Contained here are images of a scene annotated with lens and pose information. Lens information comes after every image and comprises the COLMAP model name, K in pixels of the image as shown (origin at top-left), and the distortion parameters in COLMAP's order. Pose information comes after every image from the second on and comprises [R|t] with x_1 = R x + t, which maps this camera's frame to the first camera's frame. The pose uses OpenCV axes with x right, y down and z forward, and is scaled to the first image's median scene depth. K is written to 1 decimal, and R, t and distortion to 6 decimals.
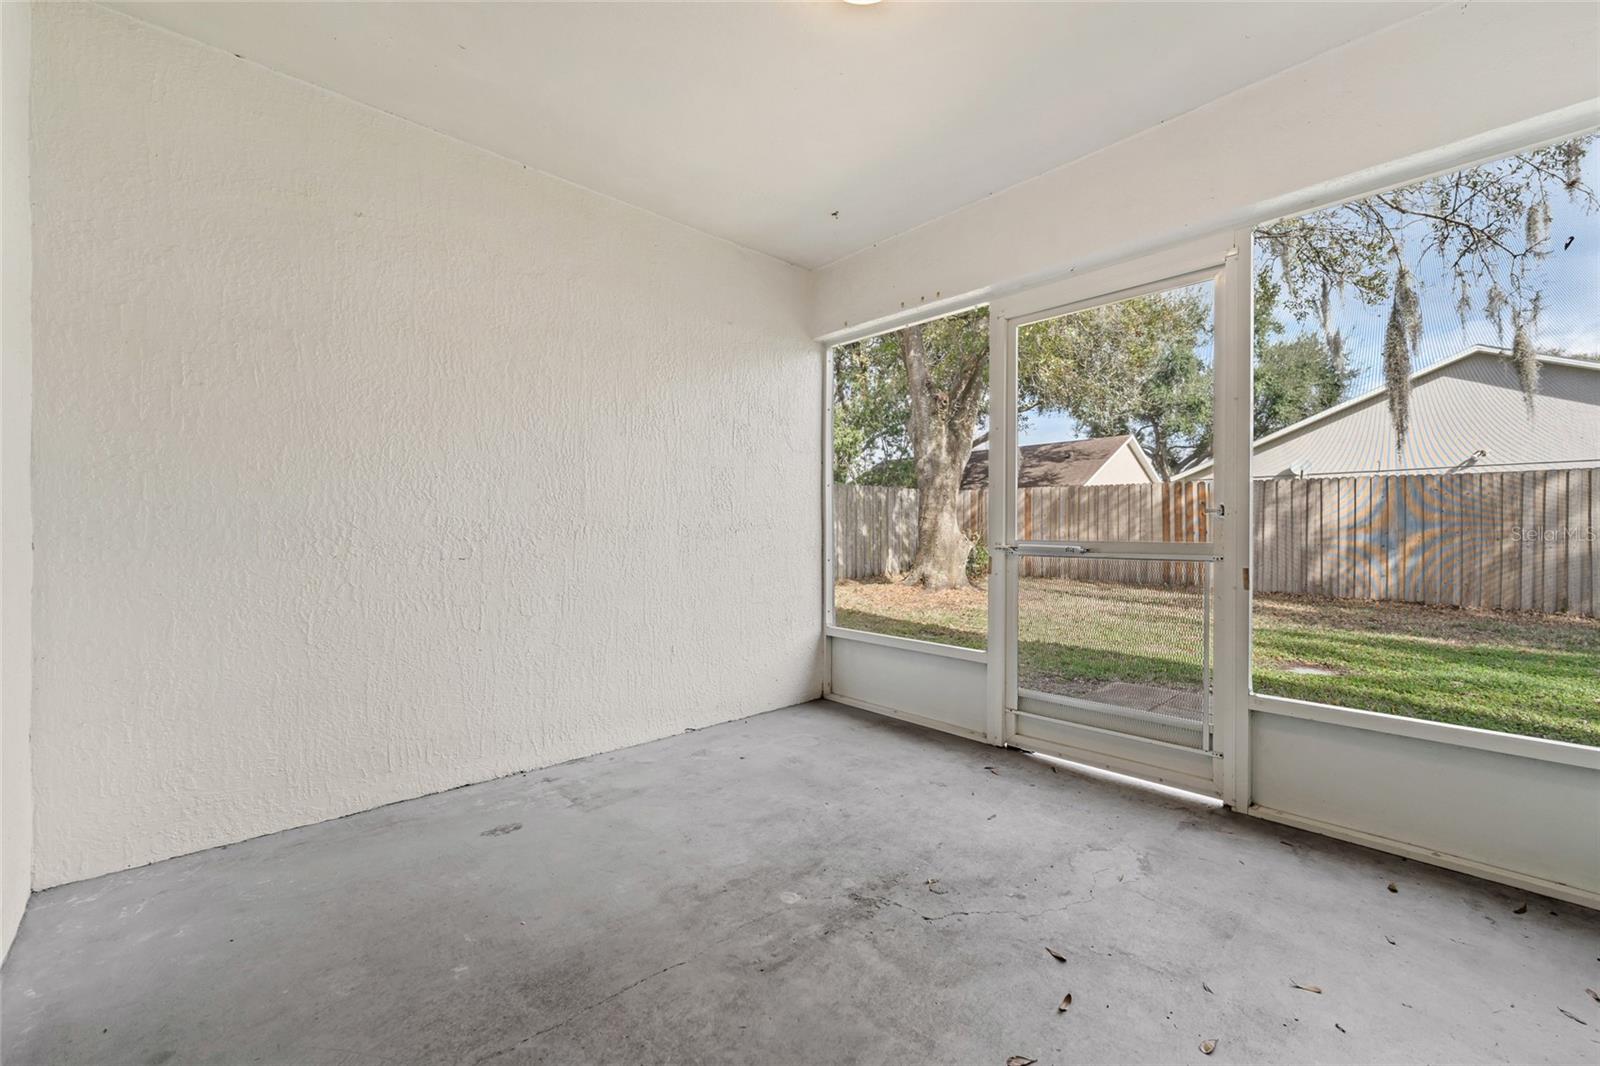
lens RADIAL K [[655.4, 0, 803.2], [0, 655.4, 530.8], [0, 0, 1]] dist [0.000116, -0.000281]
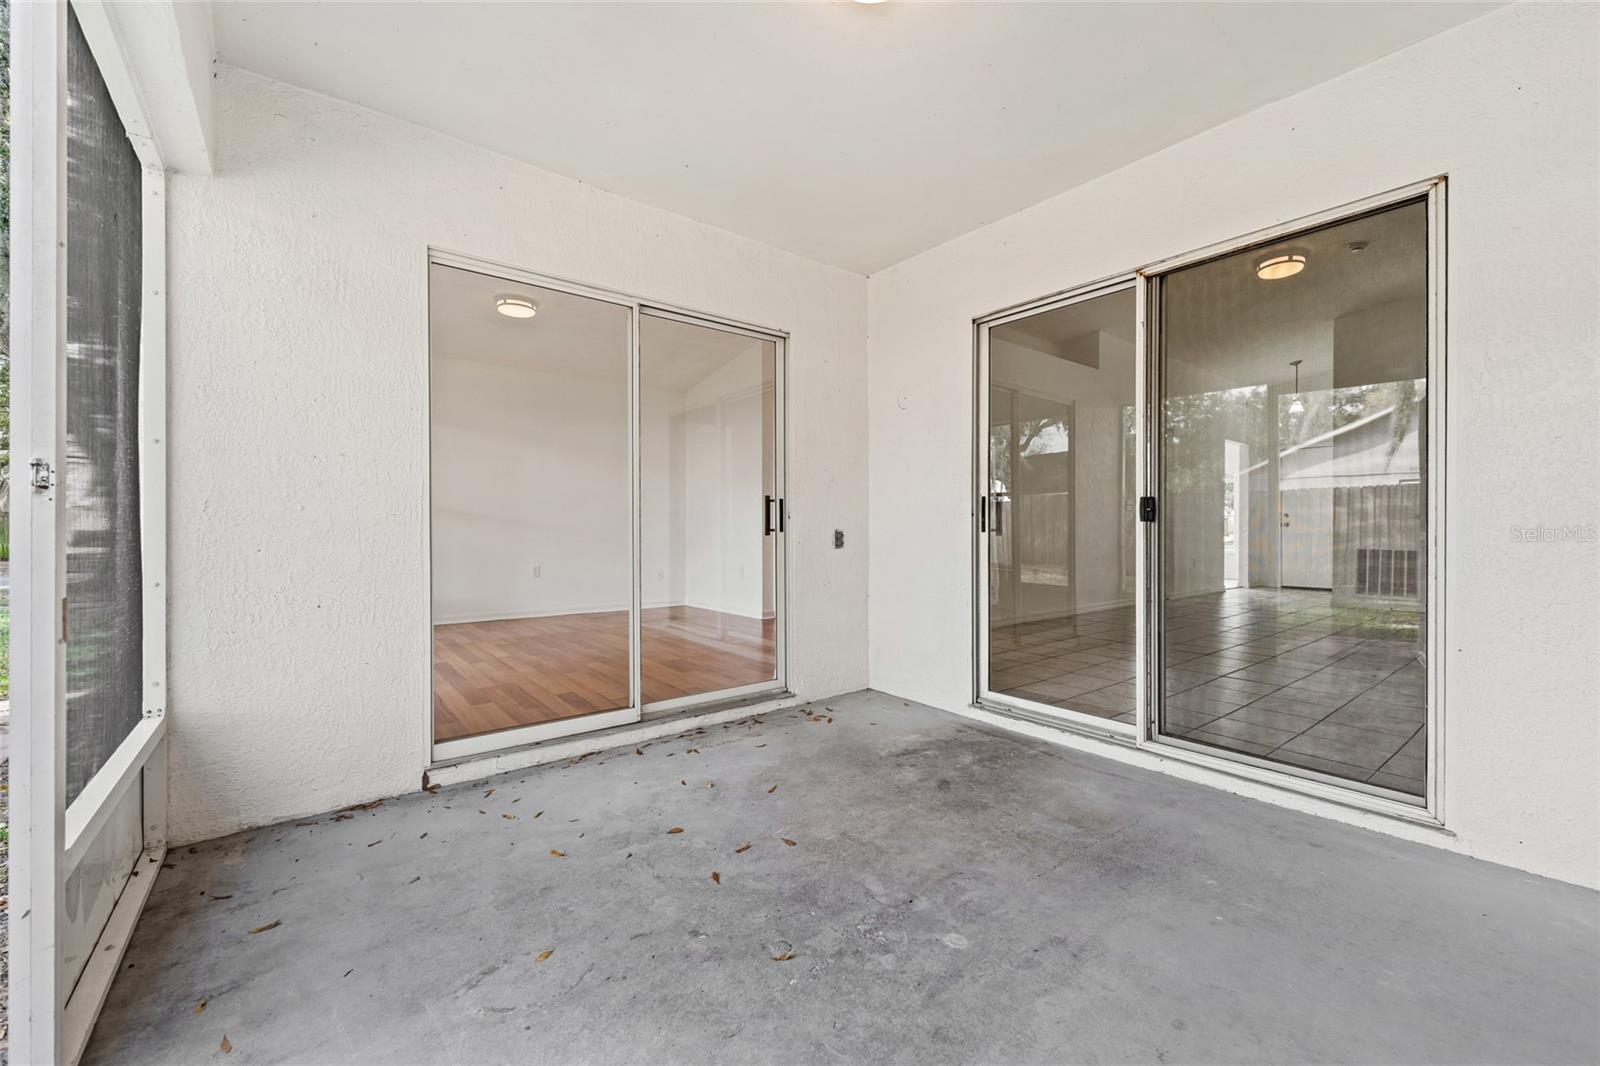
lens RADIAL K [[655.4, 0, 806.2], [0, 655.4, 530.1], [0, 0, 1]] dist [0.000116, -0.000281]
pose [[-0.996557, -0.000275, 0.082912, 0.109581], [0.000313, 0.999975, 0.007079, 0.004343], [-0.082912, 0.007081, -0.996532, 1.937028]]
